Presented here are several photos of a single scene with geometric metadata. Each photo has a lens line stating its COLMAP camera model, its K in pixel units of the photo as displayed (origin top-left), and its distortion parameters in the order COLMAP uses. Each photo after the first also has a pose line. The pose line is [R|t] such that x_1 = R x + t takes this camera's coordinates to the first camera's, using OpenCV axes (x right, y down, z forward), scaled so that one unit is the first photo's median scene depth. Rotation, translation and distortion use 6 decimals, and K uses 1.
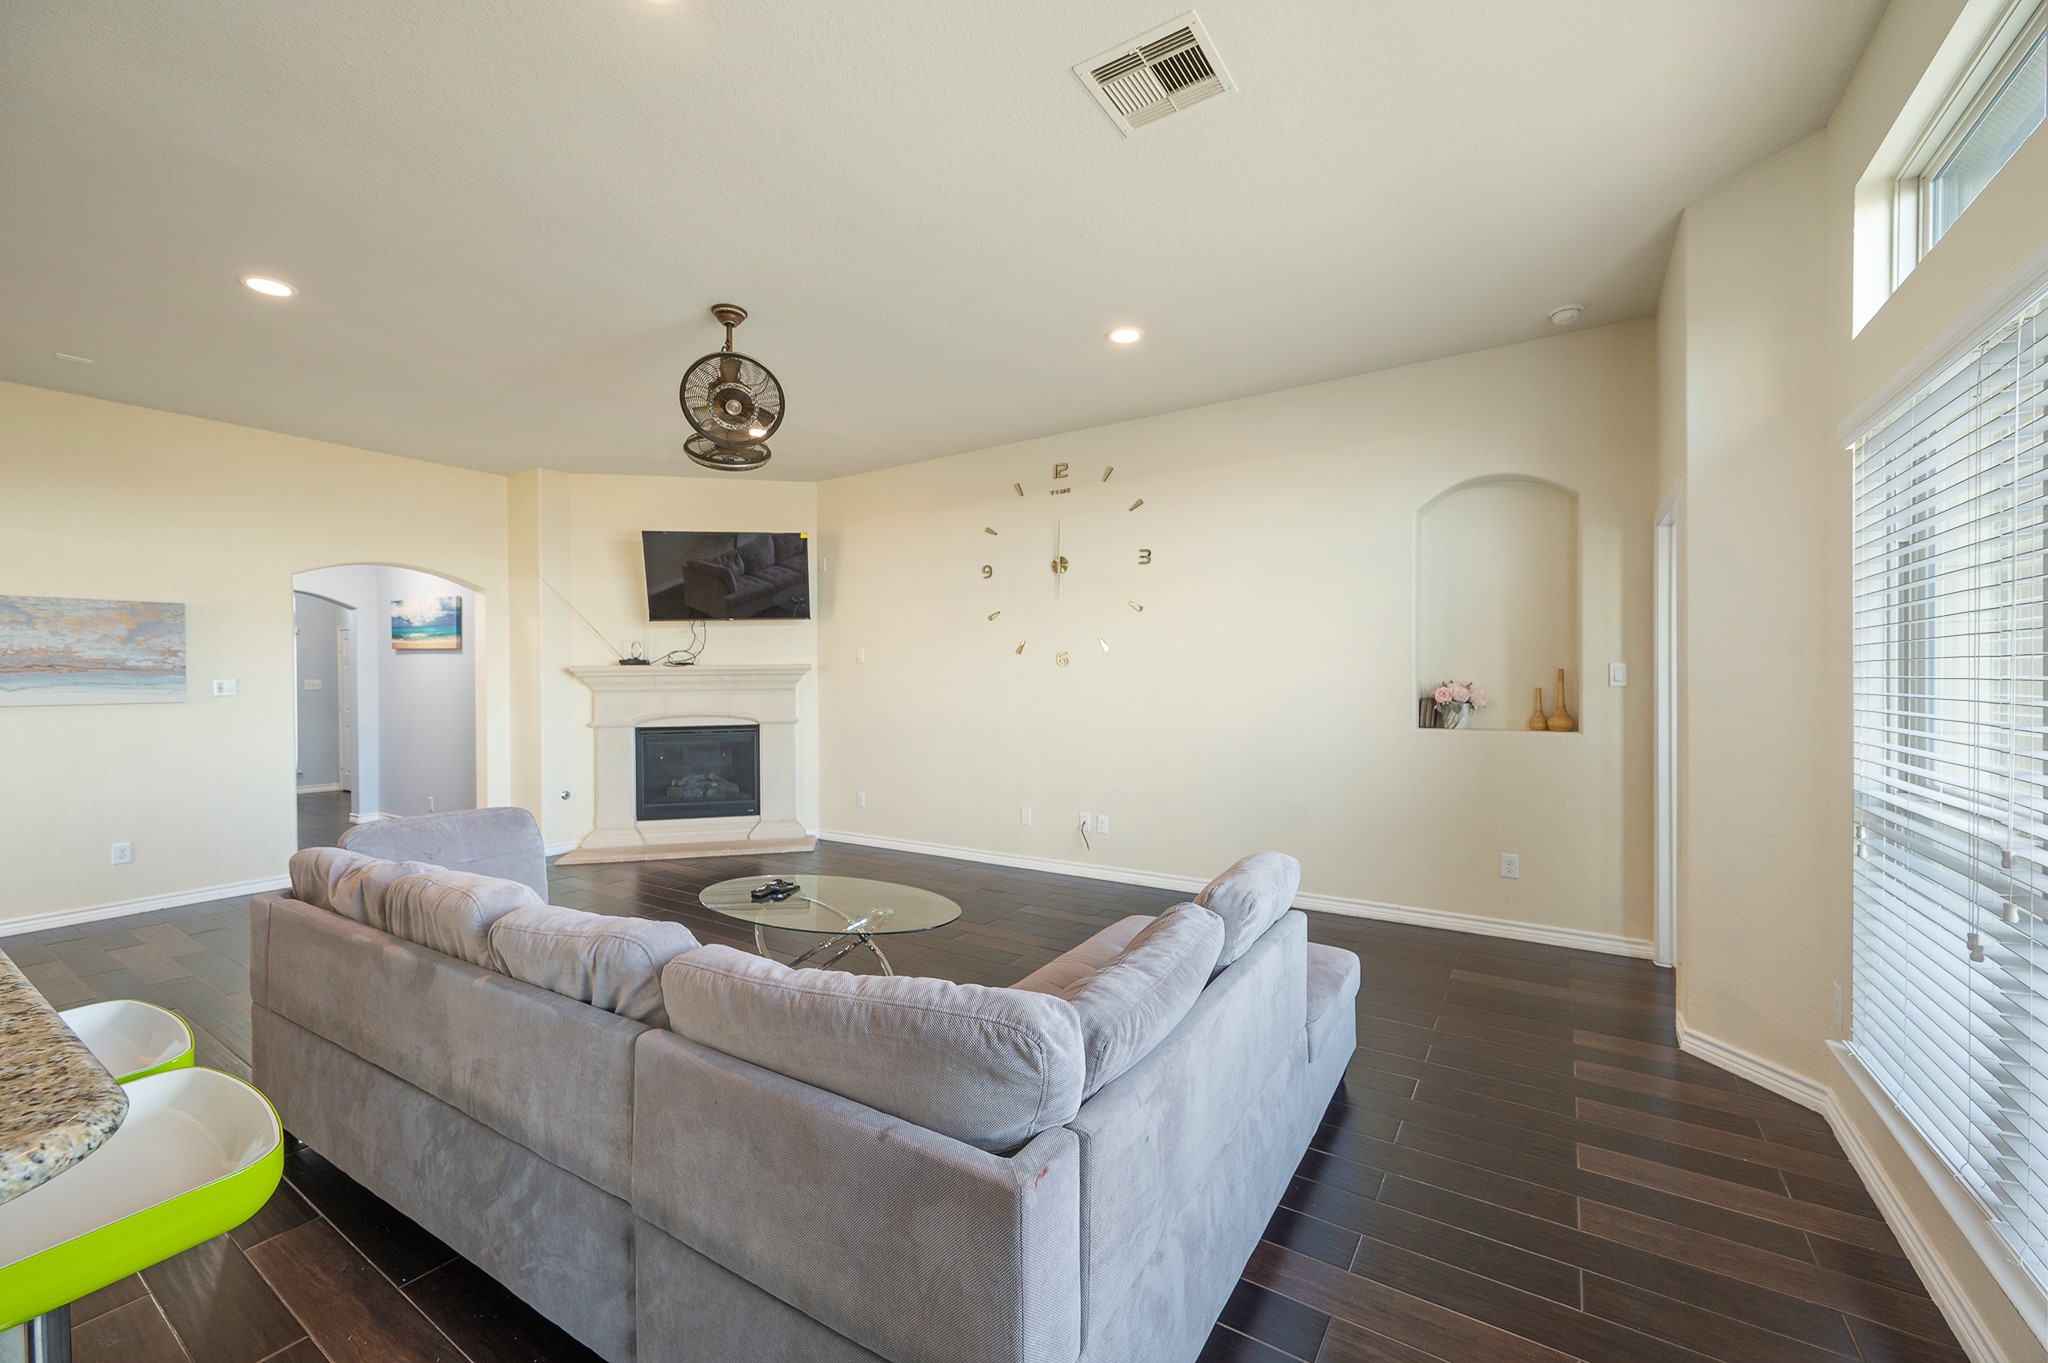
lens RADIAL K [[819.7, 0, 1034.0], [0, 819.7, 677.1], [0, 0, 1]] dist [0.000116, 0.000099]
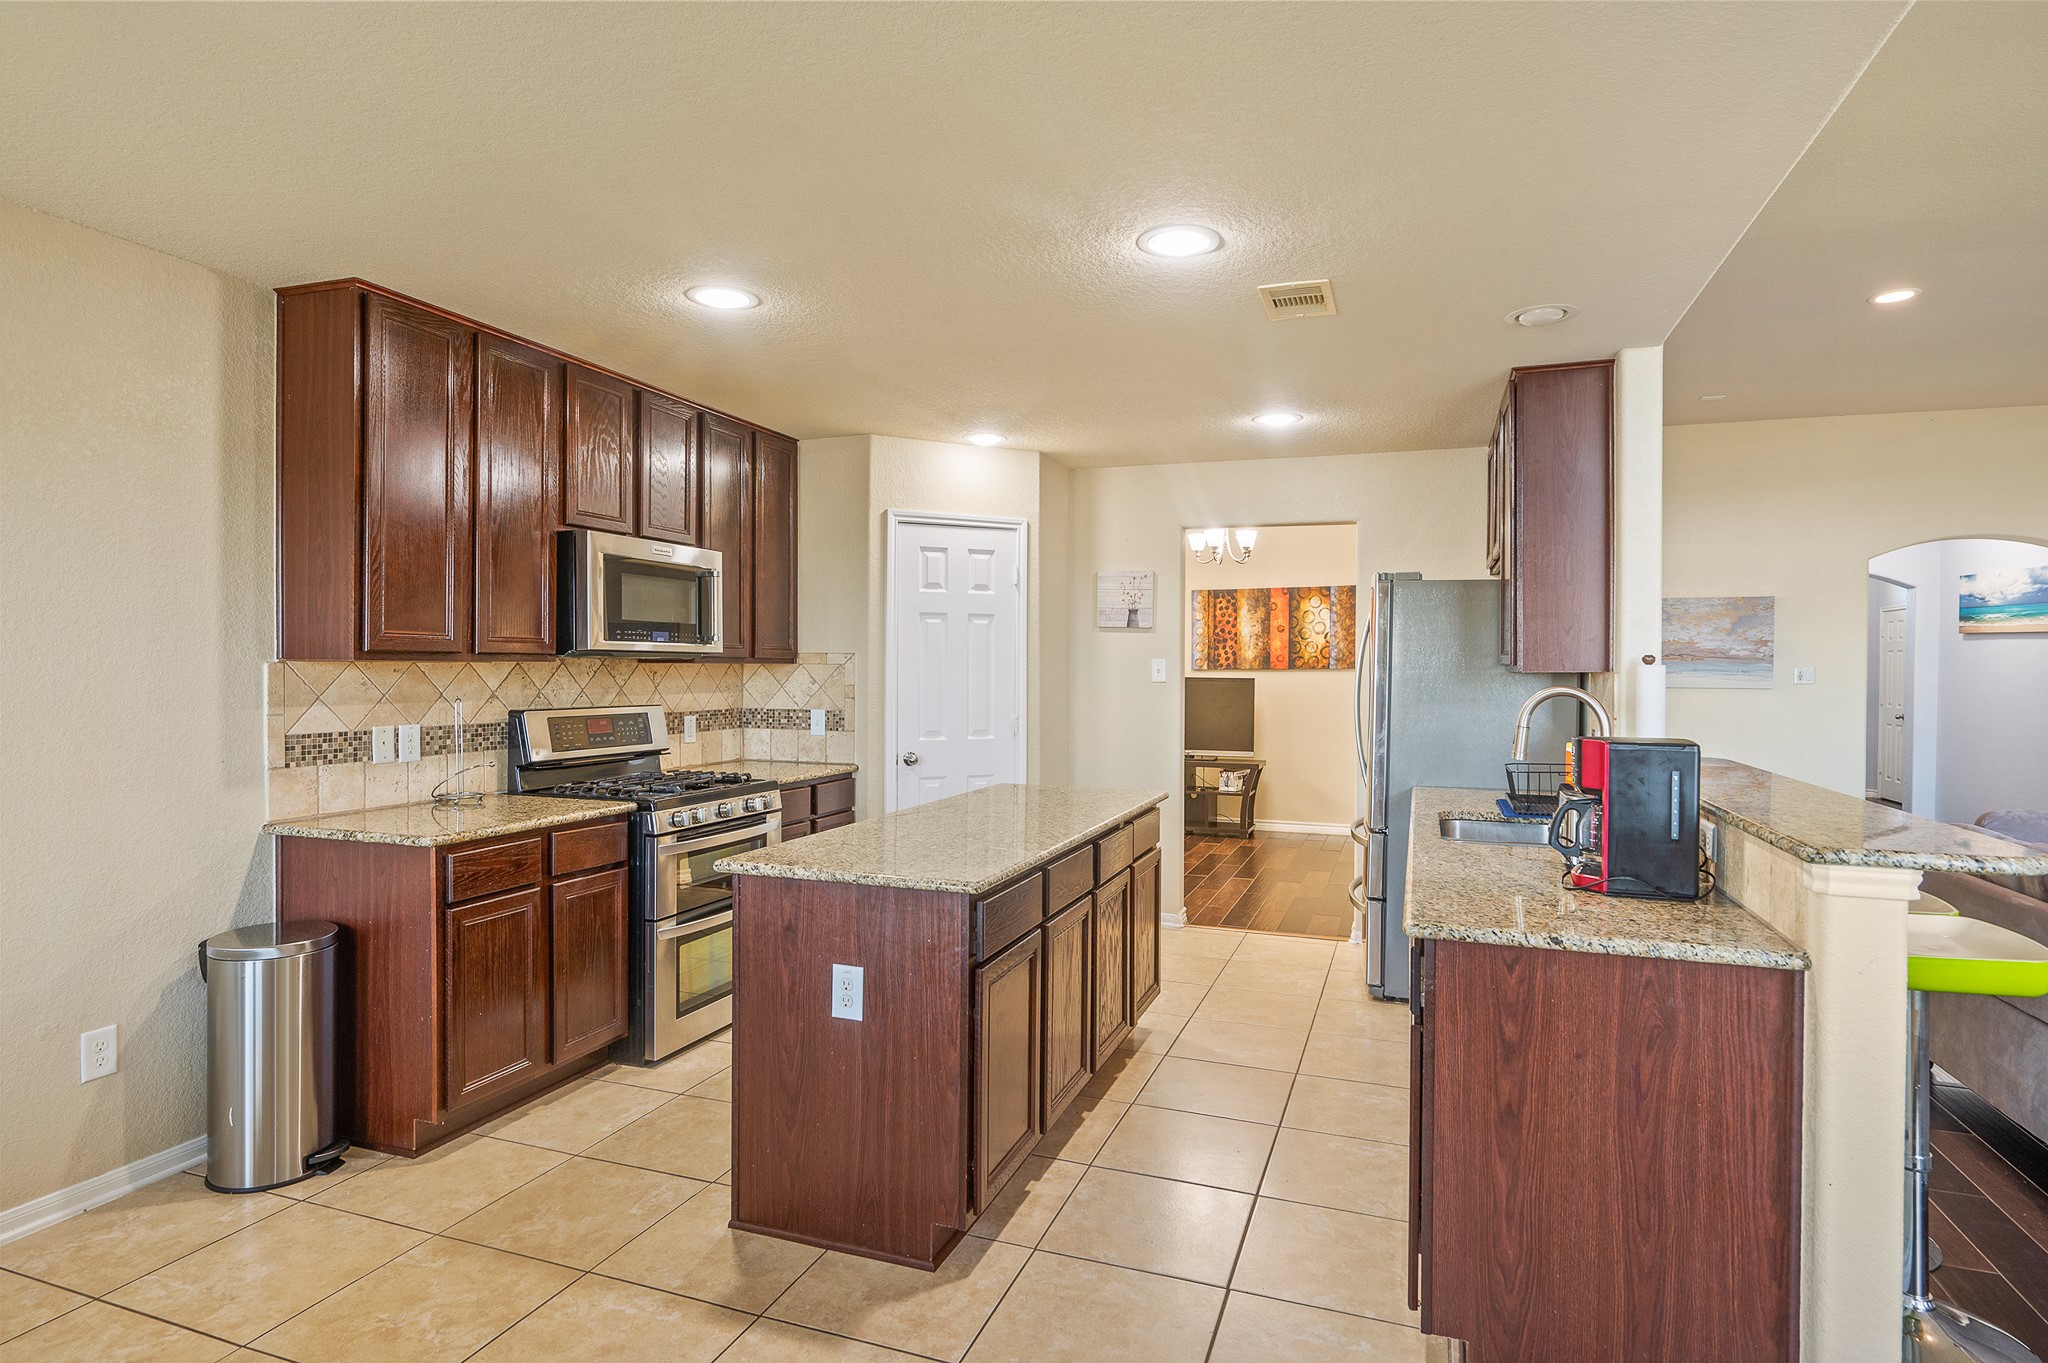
lens RADIAL K [[1043.9, 0, 1022.7], [0, 1043.9, 673.7], [0, 0, 1]] dist [-0.002069, 0.000424]
pose [[0.195821, 0.018898, -0.980458, 0.114442], [-0.012566, 0.999781, 0.016760, 0.000578], [0.980559, 0.009039, 0.196016, -0.235835]]
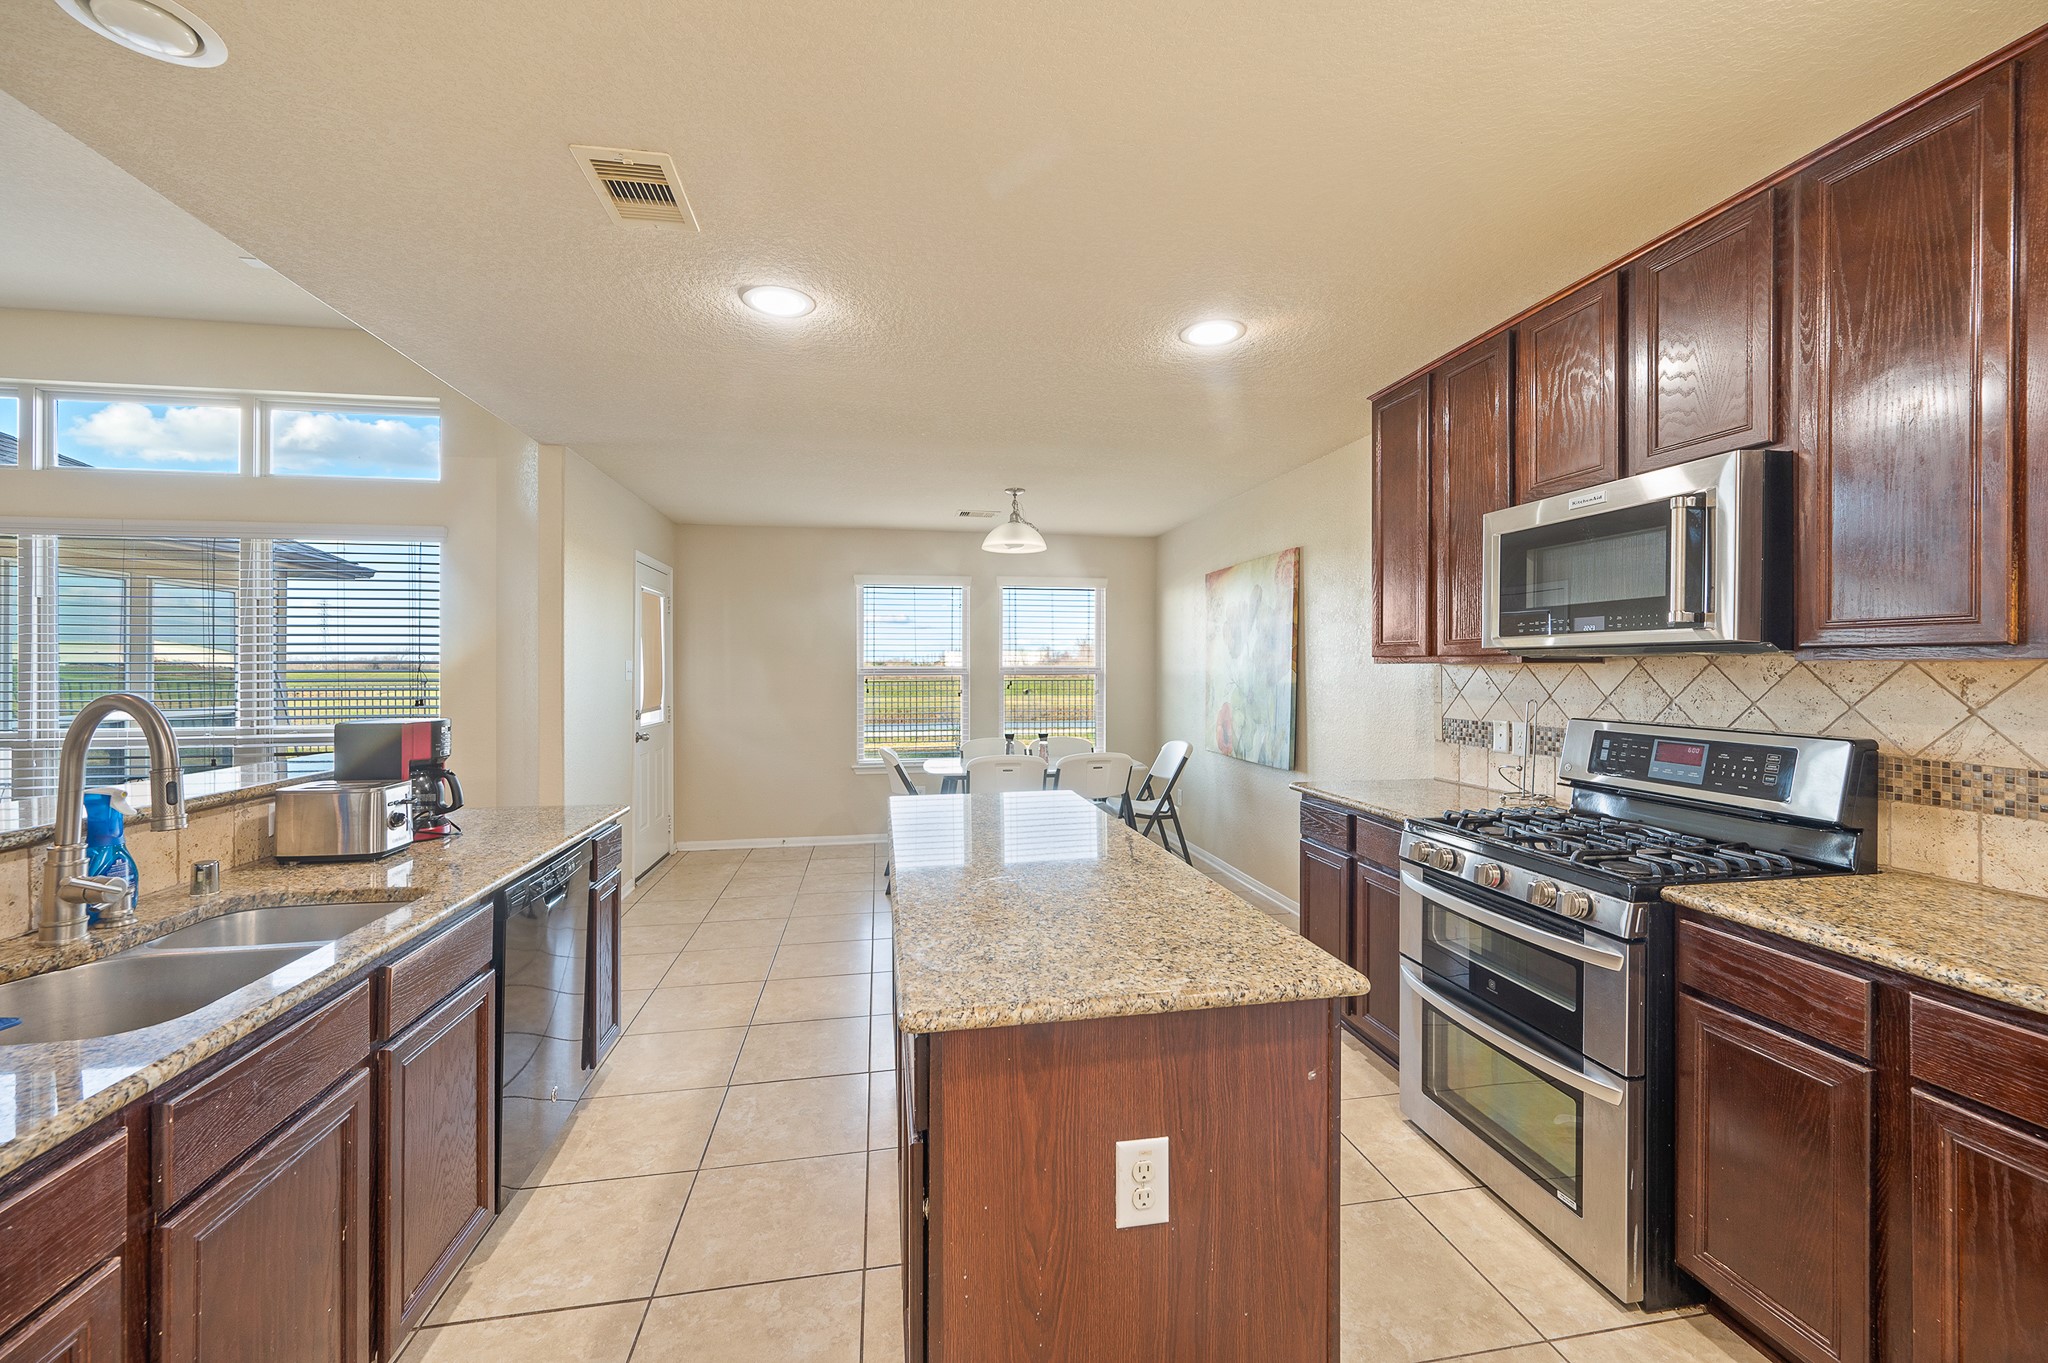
lens RADIAL K [[819.7, 0, 1027.4], [0, 819.7, 672.5], [0, 0, 1]] dist [0.000116, 0.000099]
pose [[-0.672790, 0.005222, 0.739815, -2.673827], [0.010527, 0.999941, 0.002515, 0.029274], [-0.739759, 0.009480, -0.672806, 0.921330]]
